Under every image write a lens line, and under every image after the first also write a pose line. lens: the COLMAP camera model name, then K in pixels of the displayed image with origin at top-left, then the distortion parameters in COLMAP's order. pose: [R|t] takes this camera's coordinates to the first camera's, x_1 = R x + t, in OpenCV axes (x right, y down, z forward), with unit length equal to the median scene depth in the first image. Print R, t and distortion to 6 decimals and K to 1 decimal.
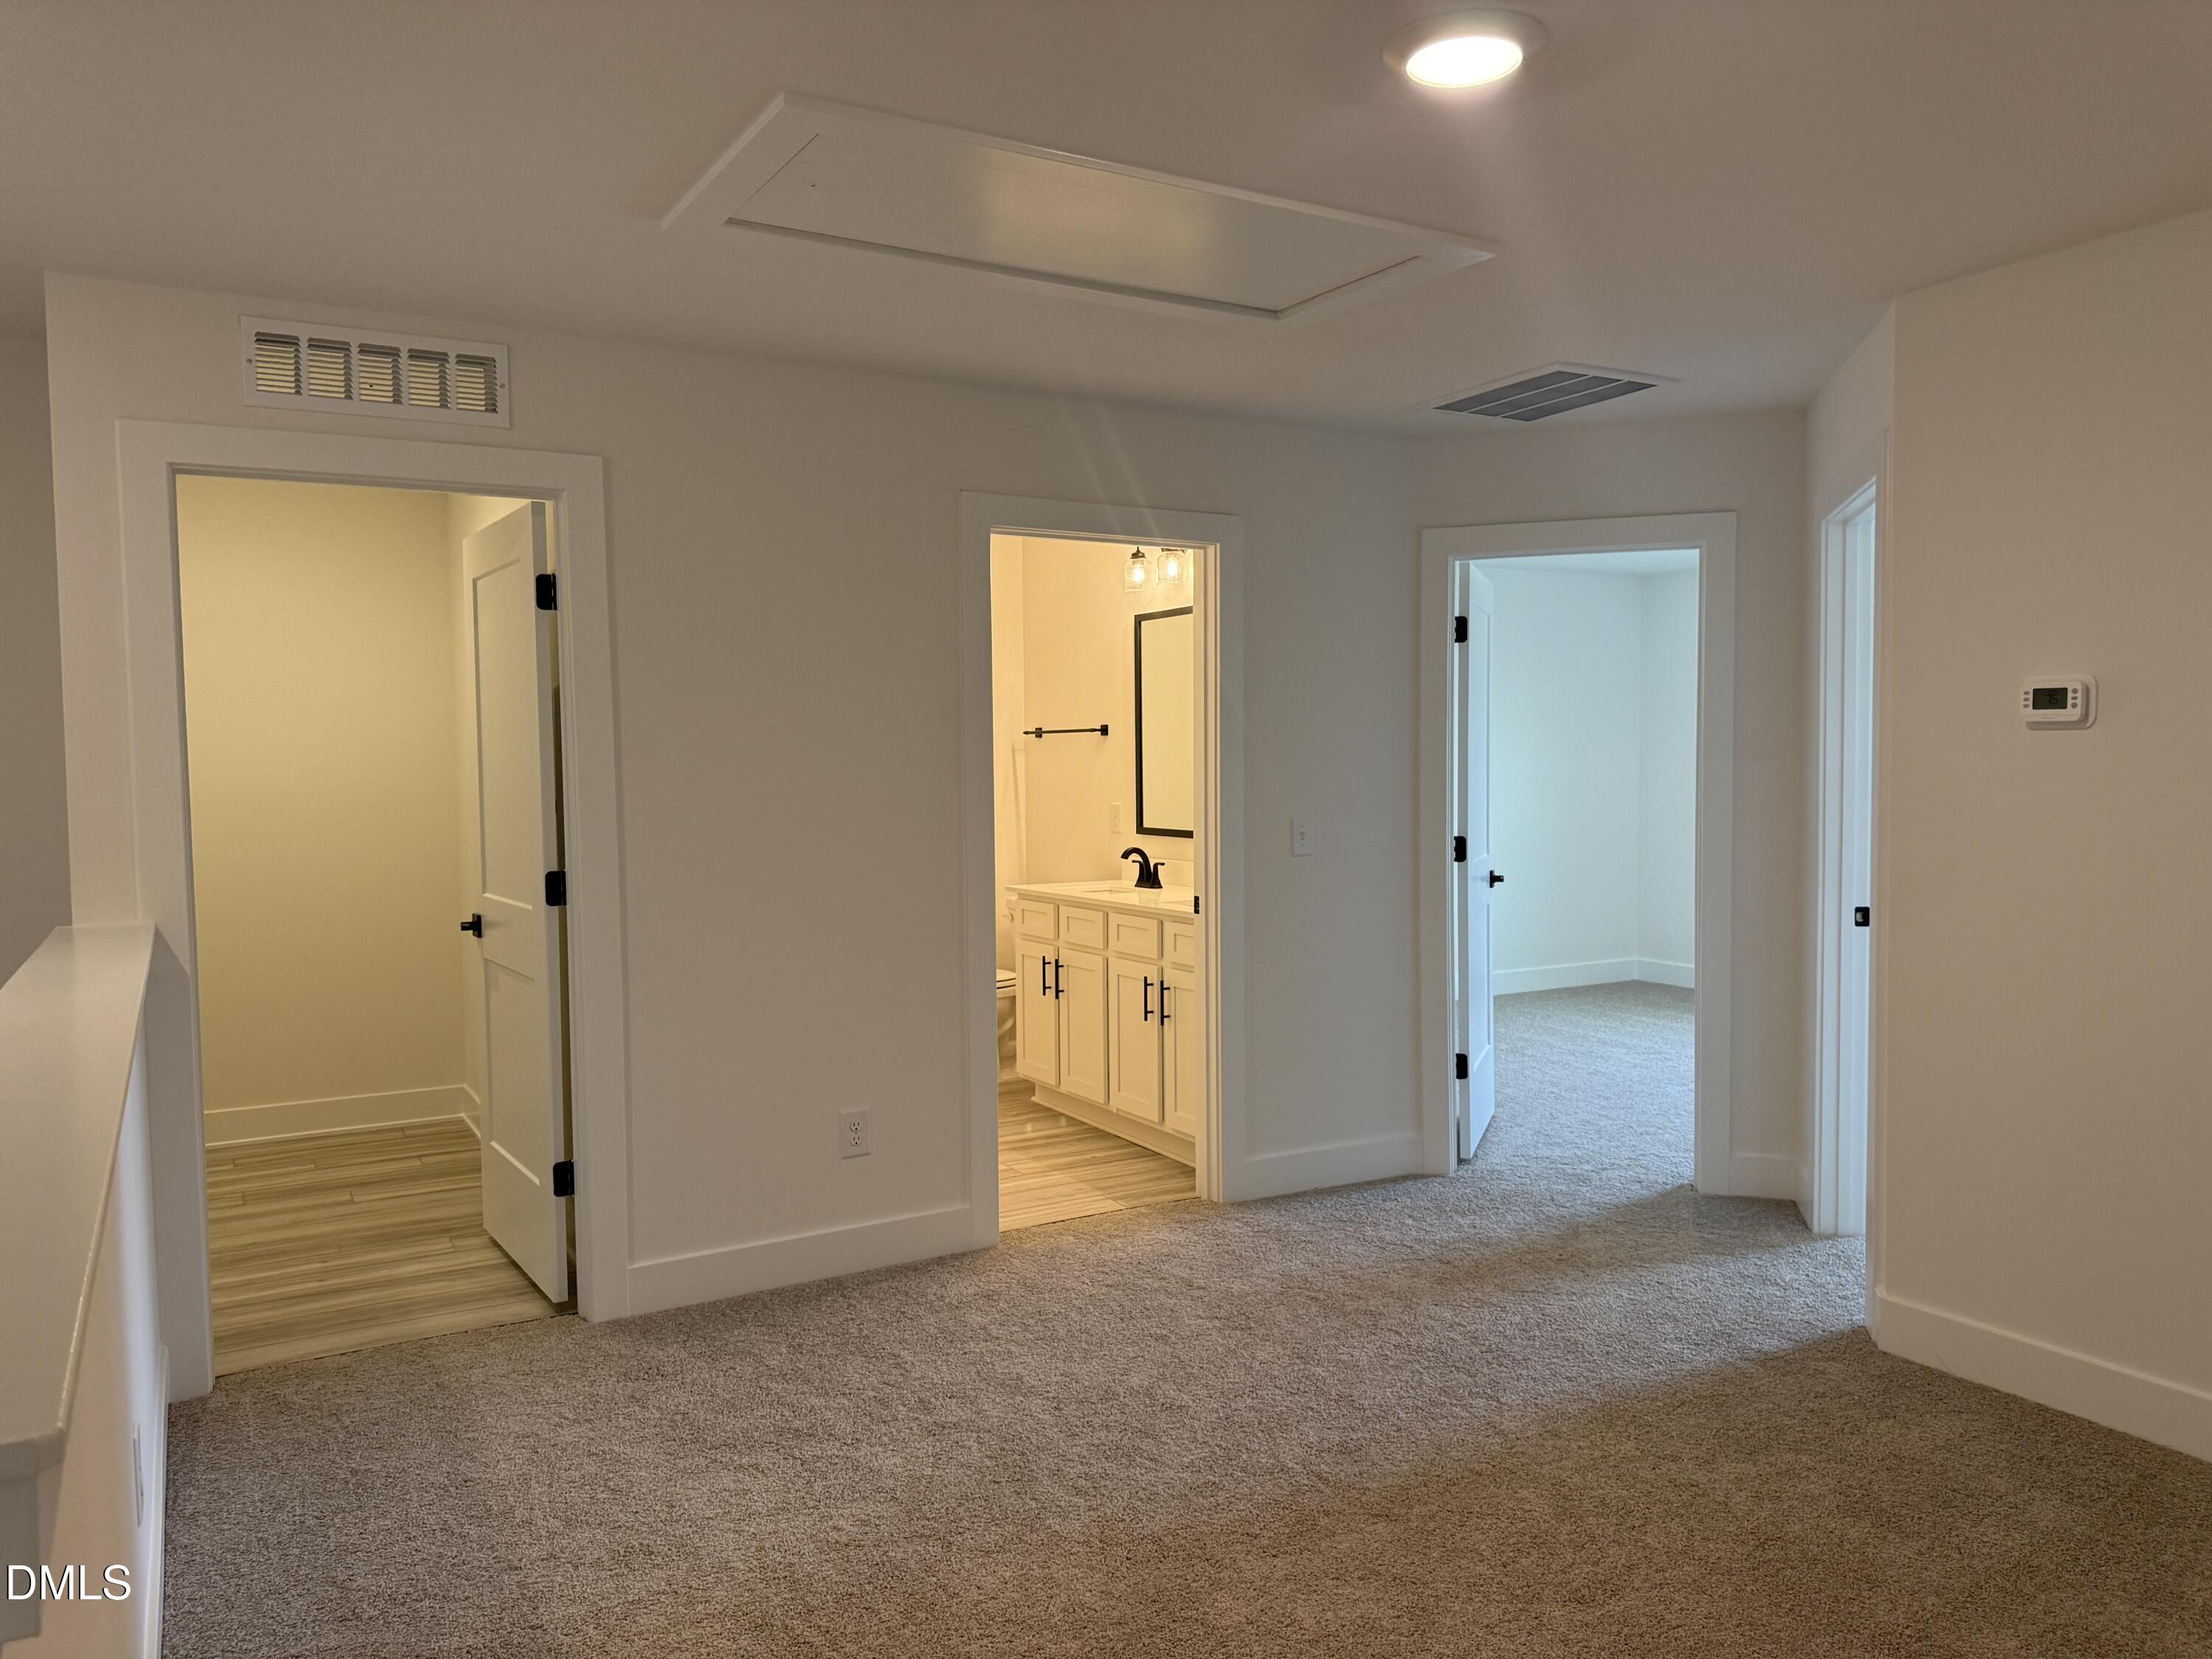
lens RADIAL K [[1545.5, 0, 1097.5], [0, 1545.5, 835.6], [0, 0, 1]] dist [0.136762, -0.232466]
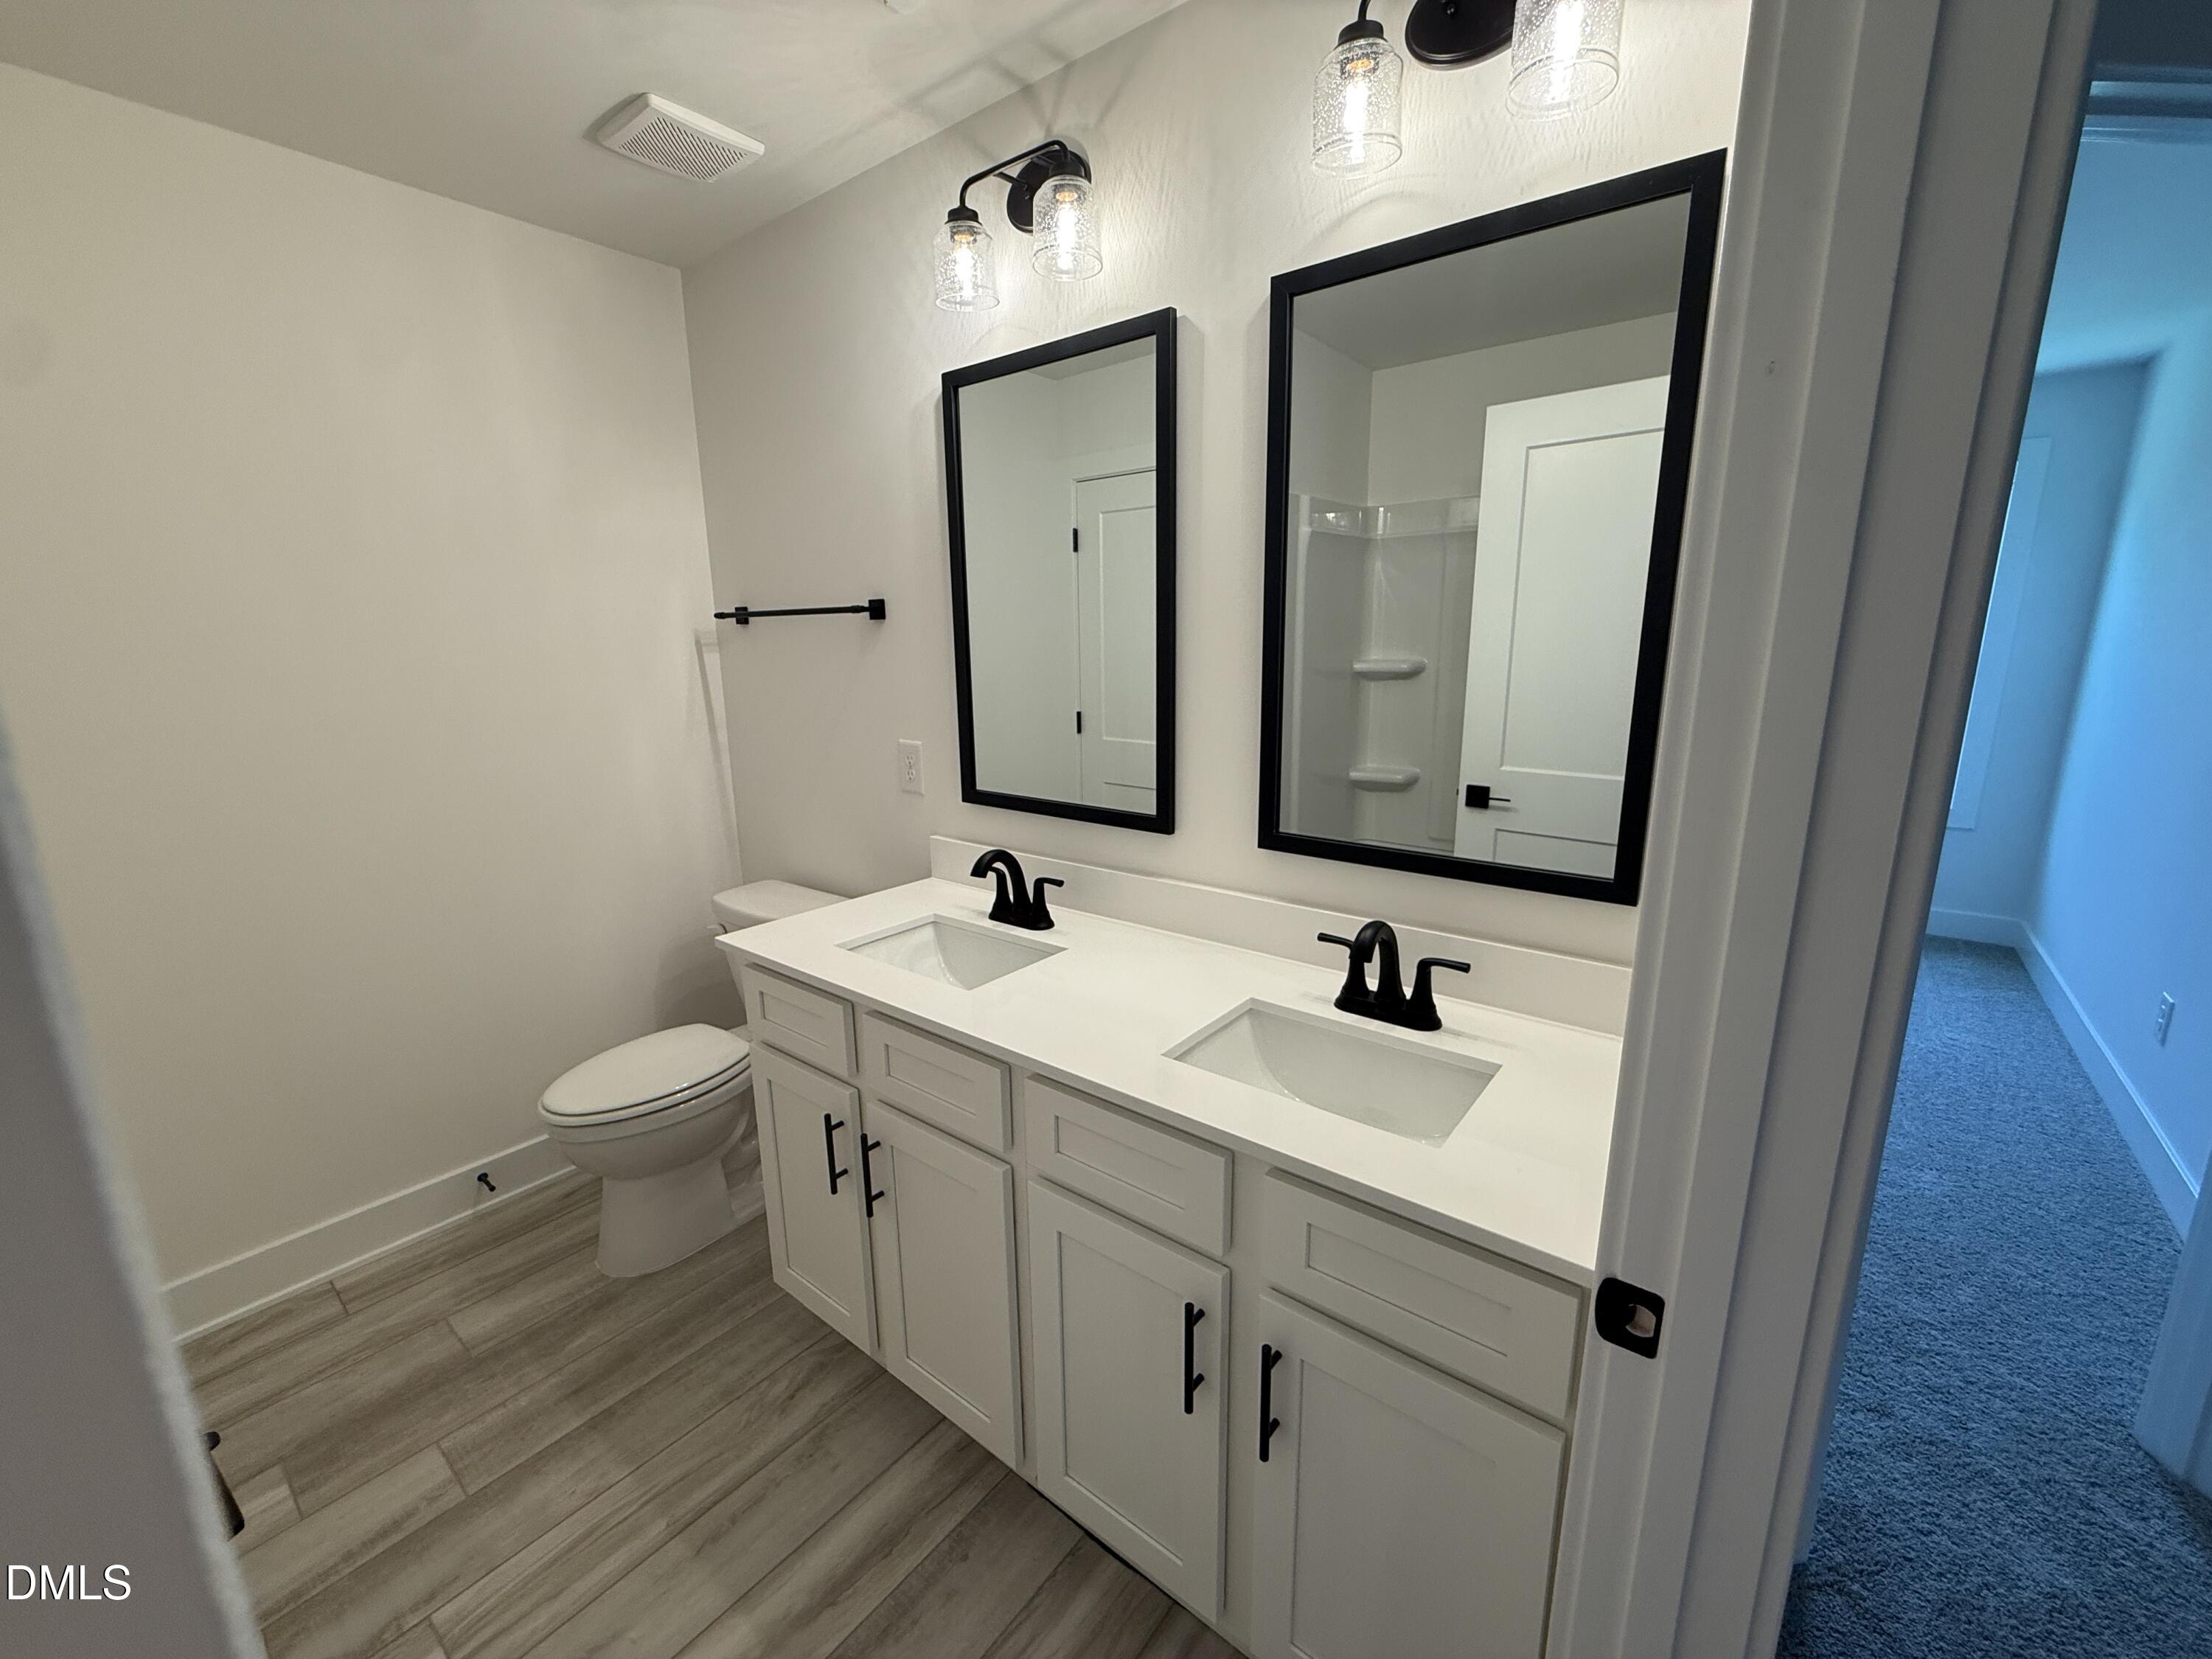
lens RADIAL K [[891.0, 0, 1106.0], [0, 891.0, 829.5], [0, 0, 1]] dist [-0.000731, -0.000340]
pose [[0.928180, -0.078865, 0.363680, -0.044004], [0.021021, 0.986837, 0.160349, -0.041616], [-0.371539, -0.141188, 0.917619, 0.693712]]
